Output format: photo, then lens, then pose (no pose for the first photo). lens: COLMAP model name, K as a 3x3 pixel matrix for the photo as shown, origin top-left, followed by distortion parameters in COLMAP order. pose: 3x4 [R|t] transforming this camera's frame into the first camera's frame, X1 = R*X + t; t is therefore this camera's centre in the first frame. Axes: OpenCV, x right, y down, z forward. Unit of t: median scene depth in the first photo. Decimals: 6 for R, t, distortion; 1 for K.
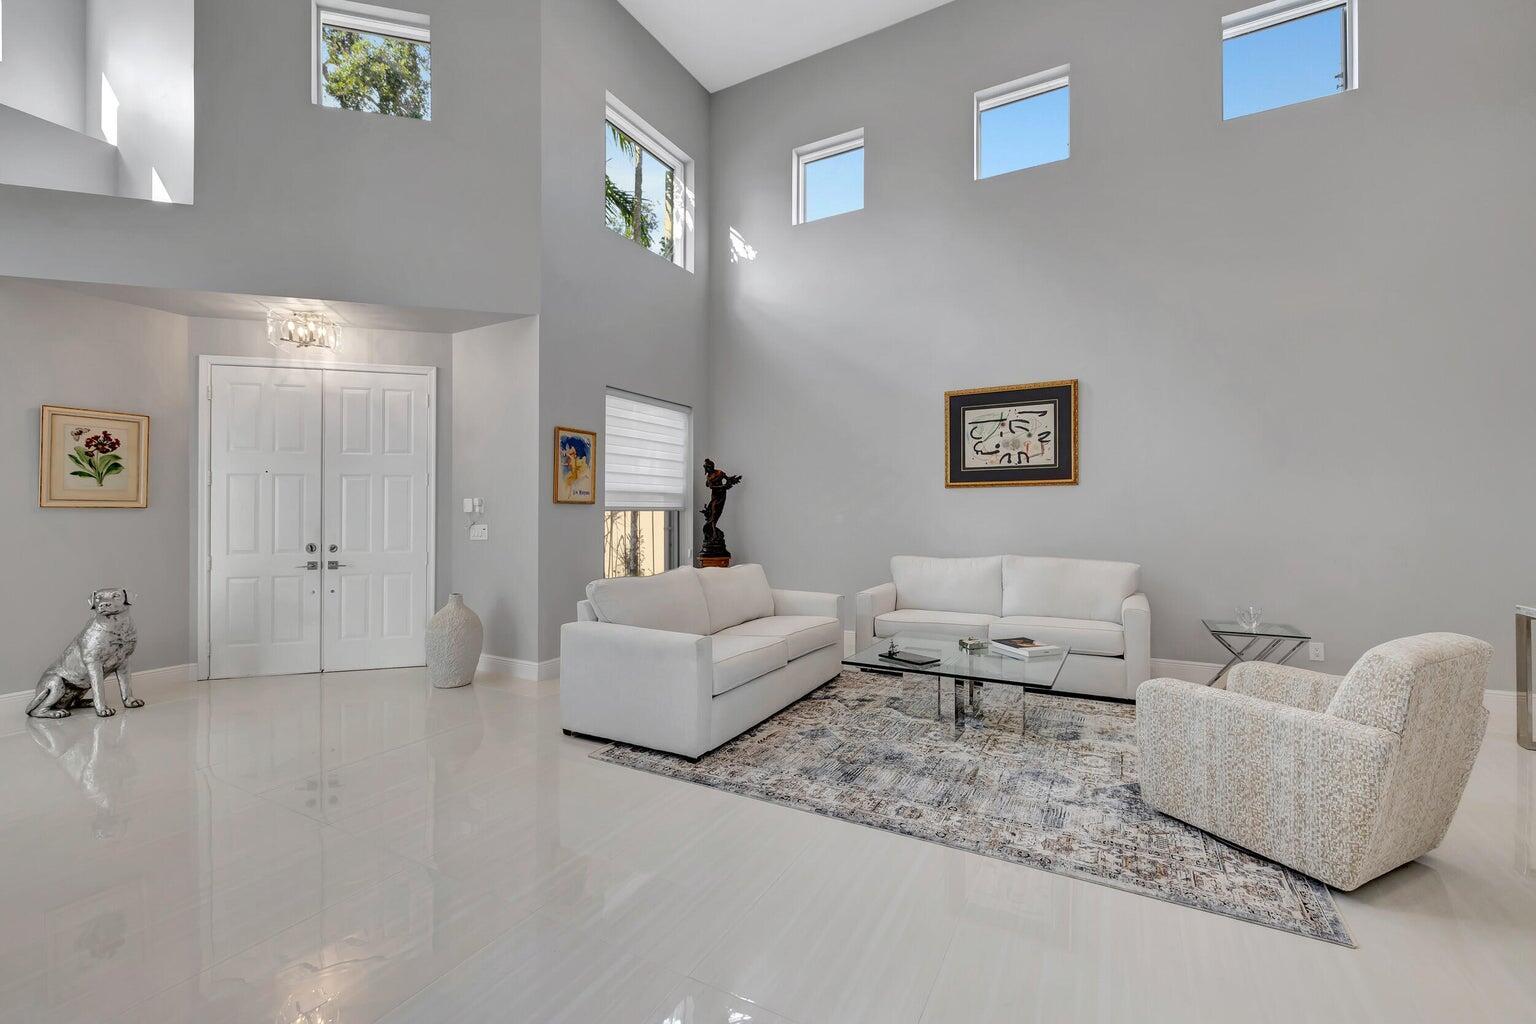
lens RADIAL K [[645.4, 0, 766.7], [0, 645.4, 507.3], [0, 0, 1]] dist [0.004289, 0.000114]
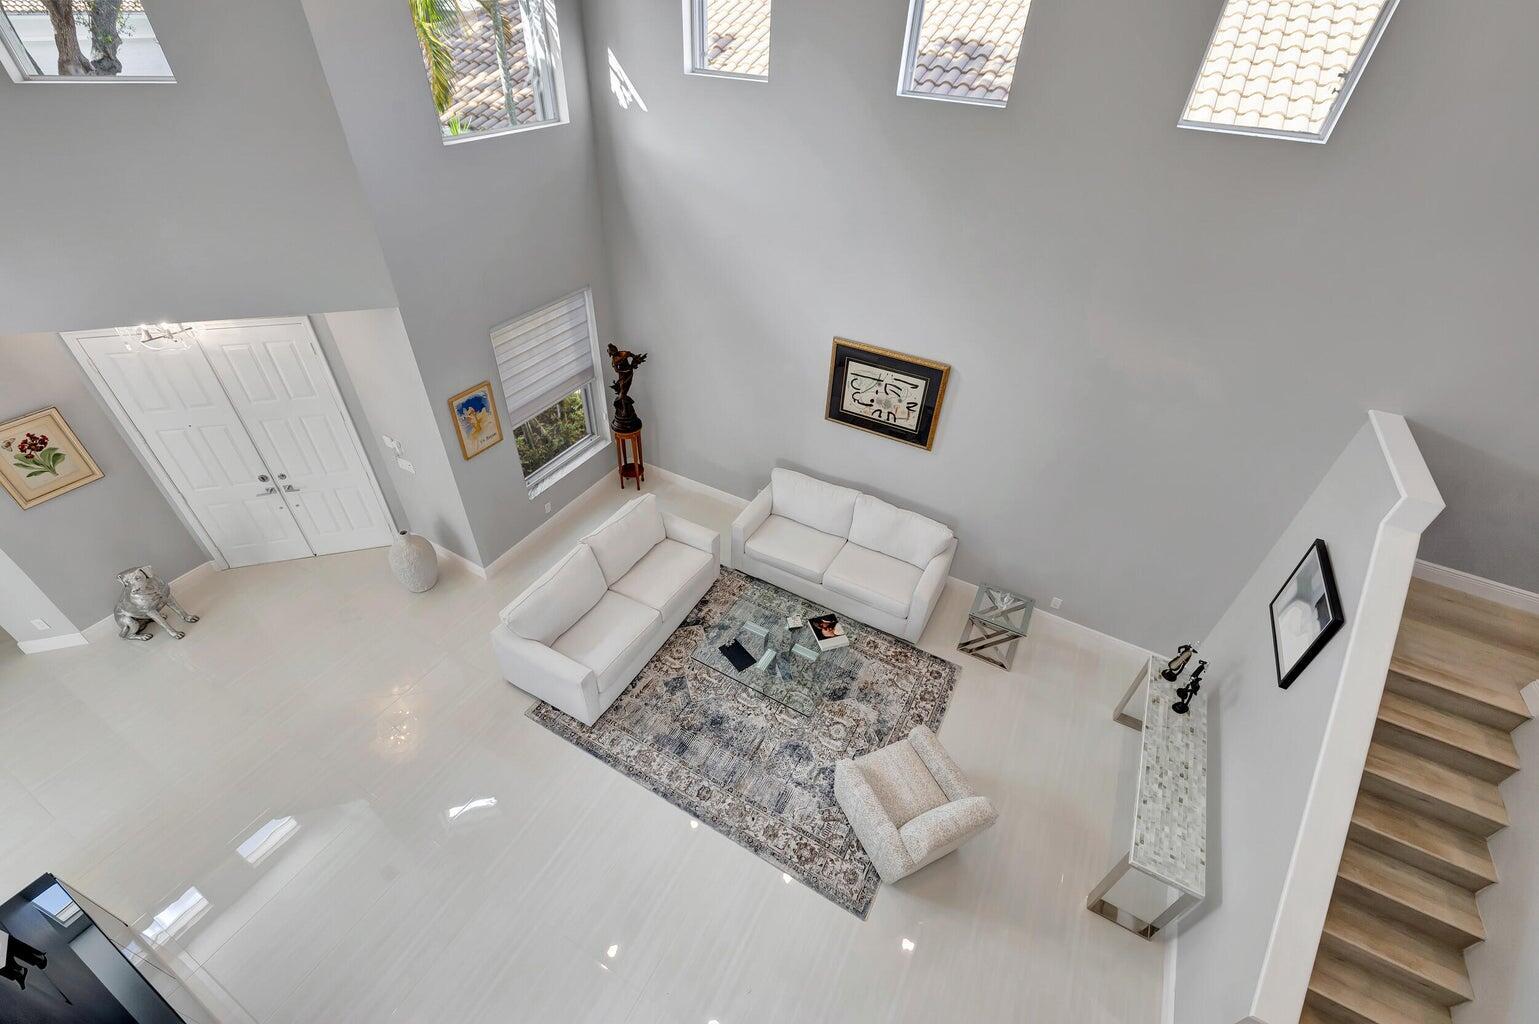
lens RADIAL K [[646.6, 0, 769.7], [0, 646.6, 507.4], [0, 0, 1]] dist [0.004289, 0.000114]
pose [[0.999077, 0.028500, 0.032149, 0.165238], [-0.042423, 0.772709, 0.633341, -0.661246], [-0.006791, -0.634120, 0.773205, 0.060645]]
